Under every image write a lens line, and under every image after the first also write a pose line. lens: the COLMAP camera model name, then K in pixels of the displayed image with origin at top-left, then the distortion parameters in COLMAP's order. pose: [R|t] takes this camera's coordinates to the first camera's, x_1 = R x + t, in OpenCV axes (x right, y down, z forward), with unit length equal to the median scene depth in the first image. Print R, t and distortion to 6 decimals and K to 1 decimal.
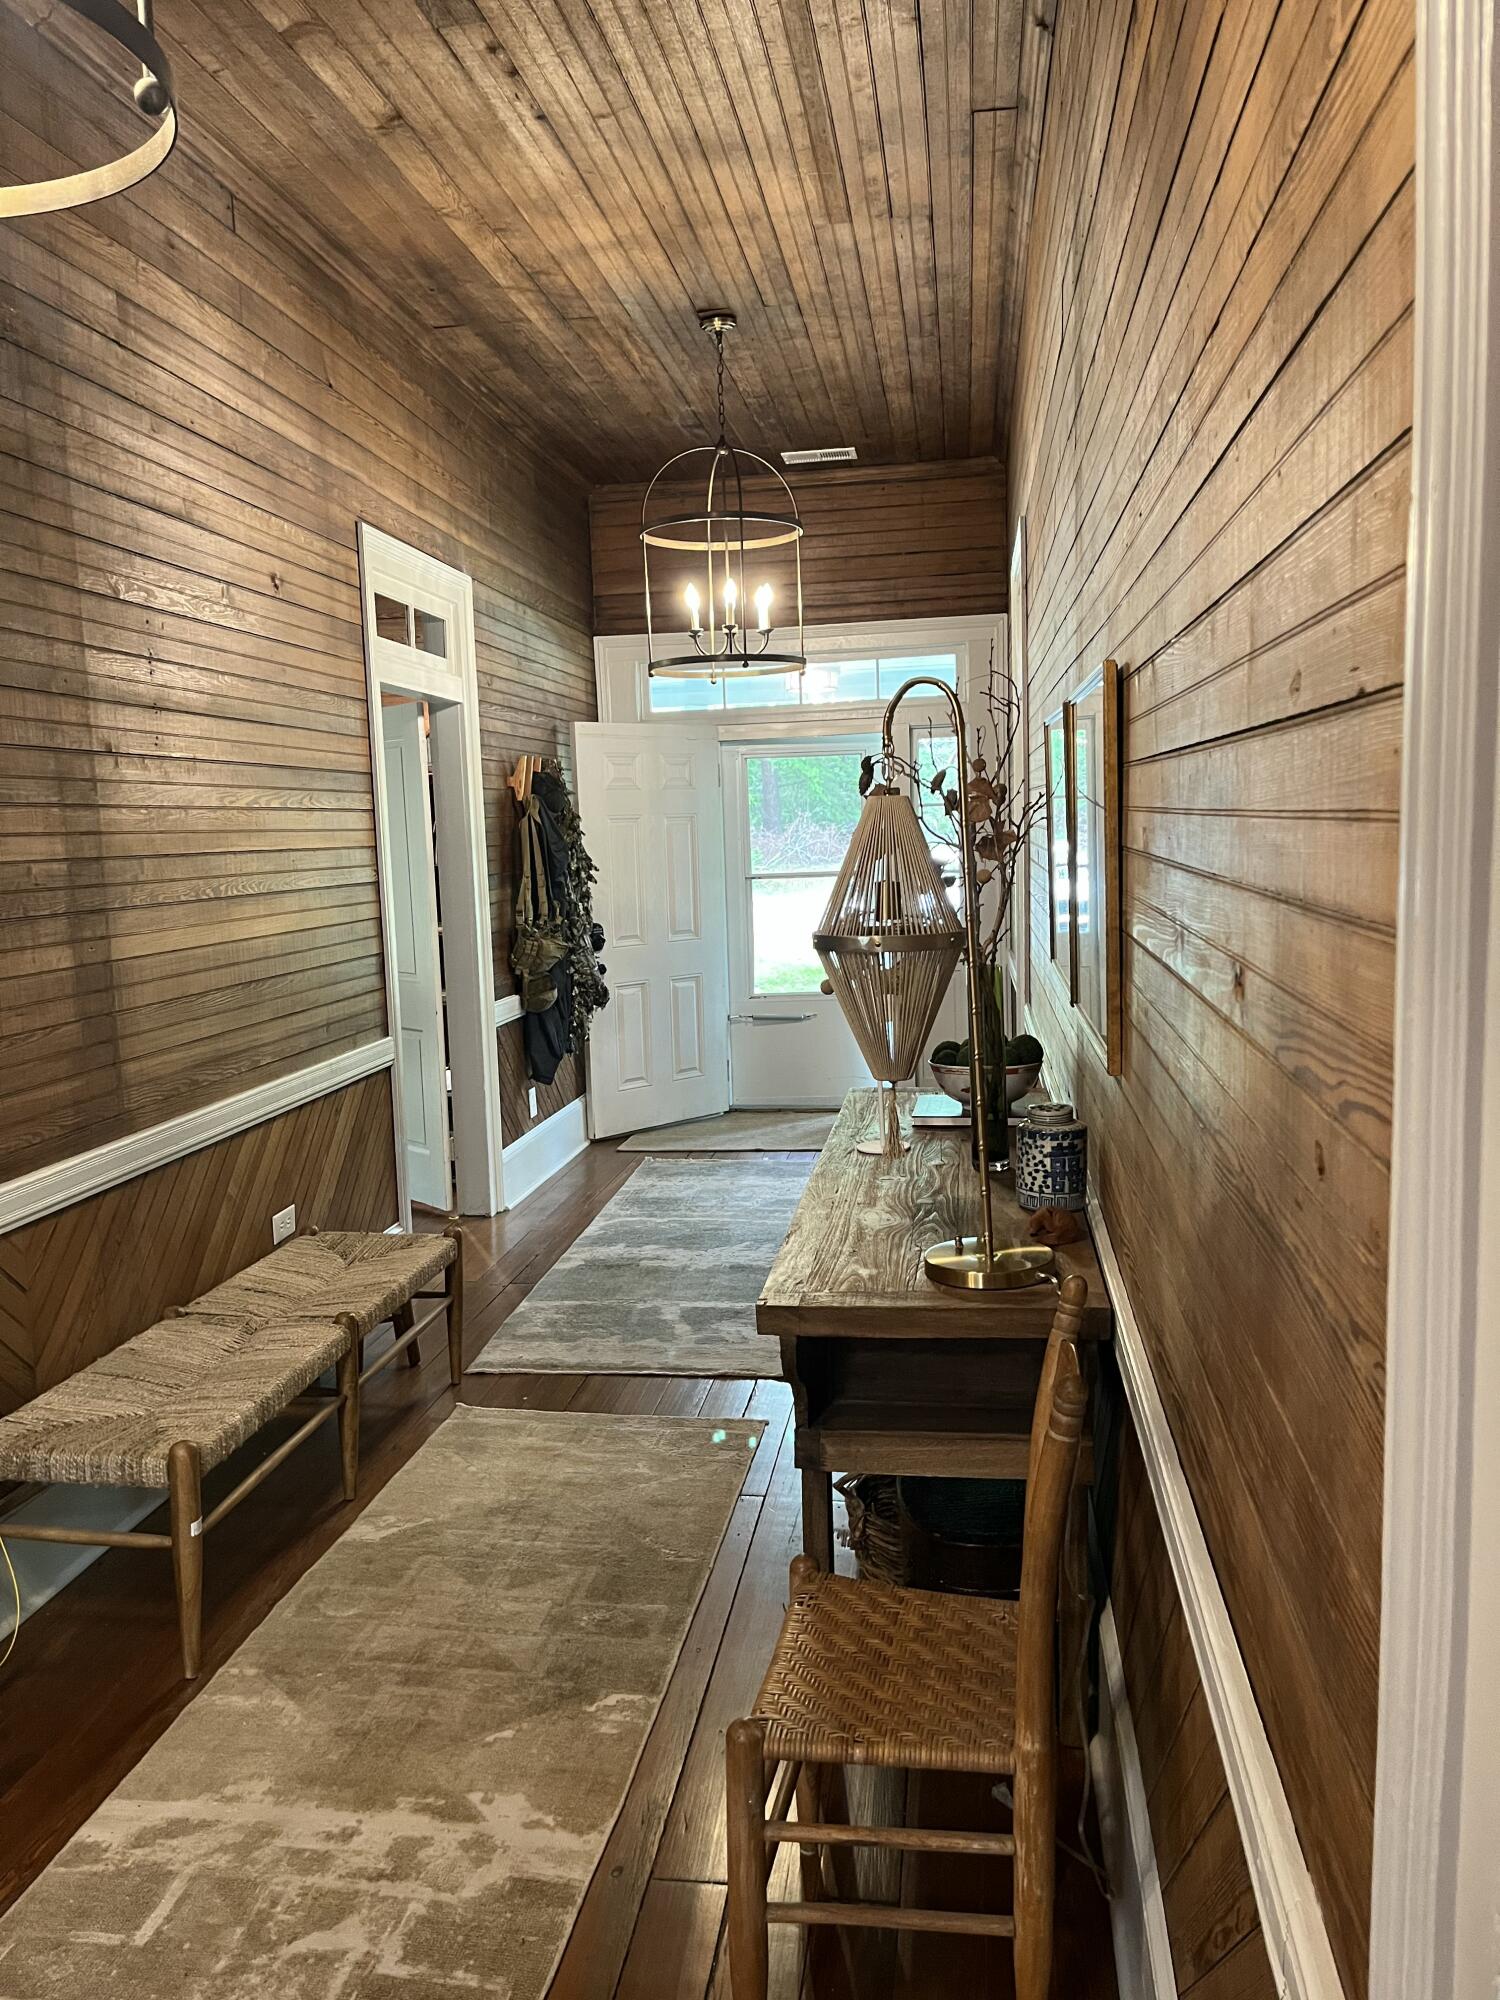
lens RADIAL K [[1519.6, 0, 750.0], [0, 1519.6, 994.3], [0, 0, 1]] dist [0.045968, -0.040186]
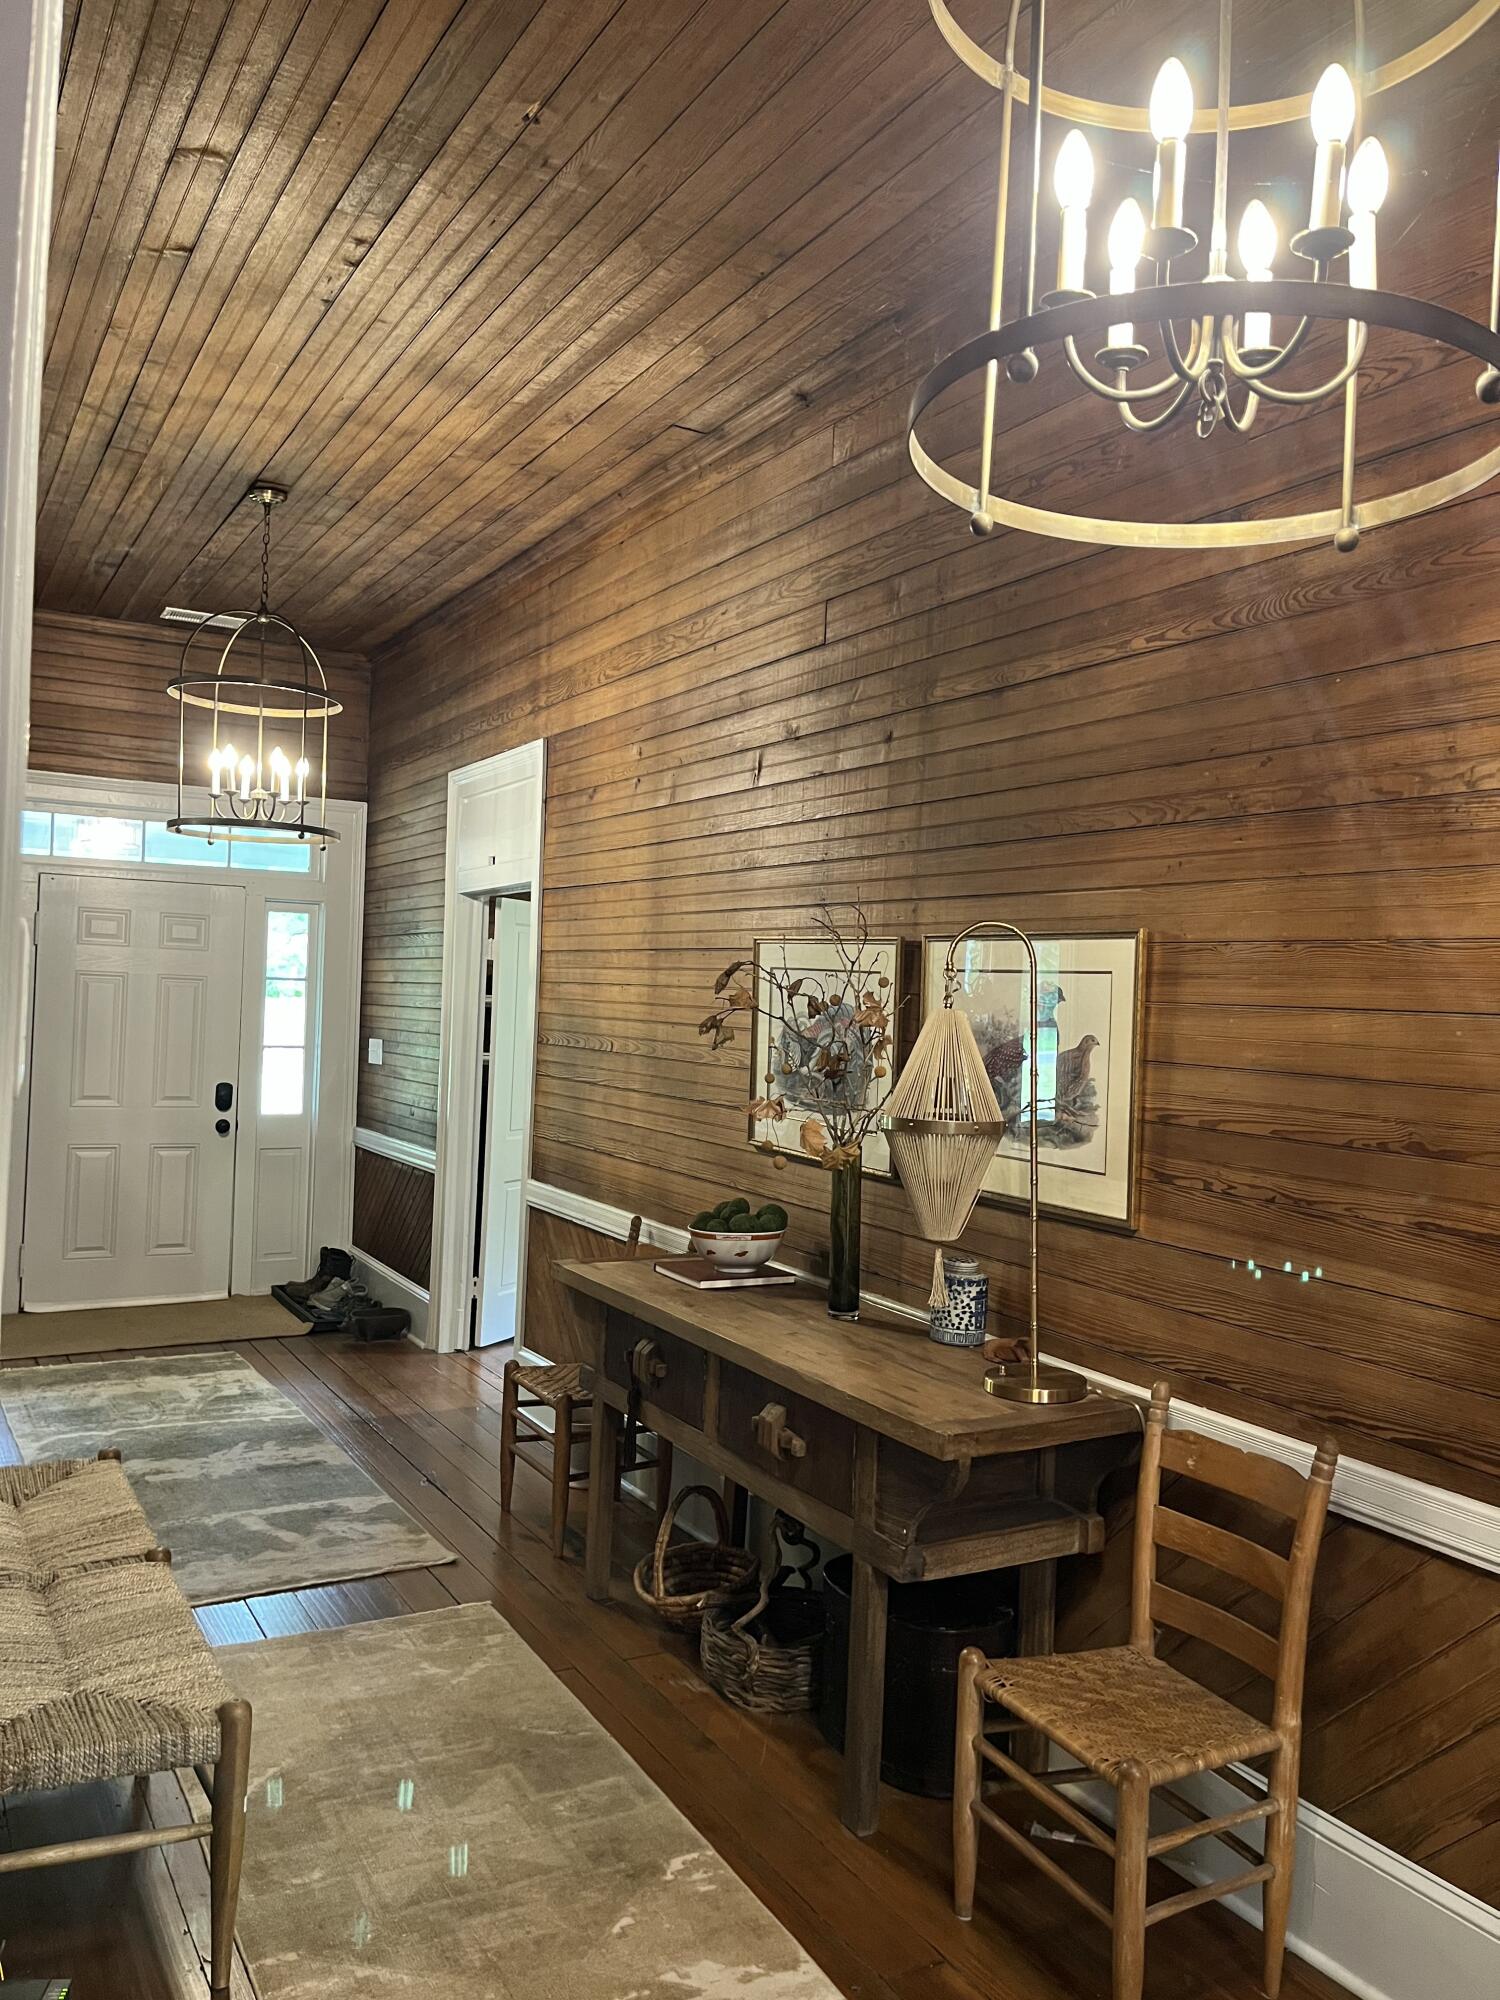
lens RADIAL K [[1519.6, 0, 757.9], [0, 1519.6, 1000.4], [0, 0, 1]] dist [0.045968, -0.040186]
pose [[0.781436, 0.062918, 0.620805, -0.406230], [0.006512, 0.994027, -0.108941, -0.001714], [-0.623951, 0.089173, 0.776359, 0.063556]]
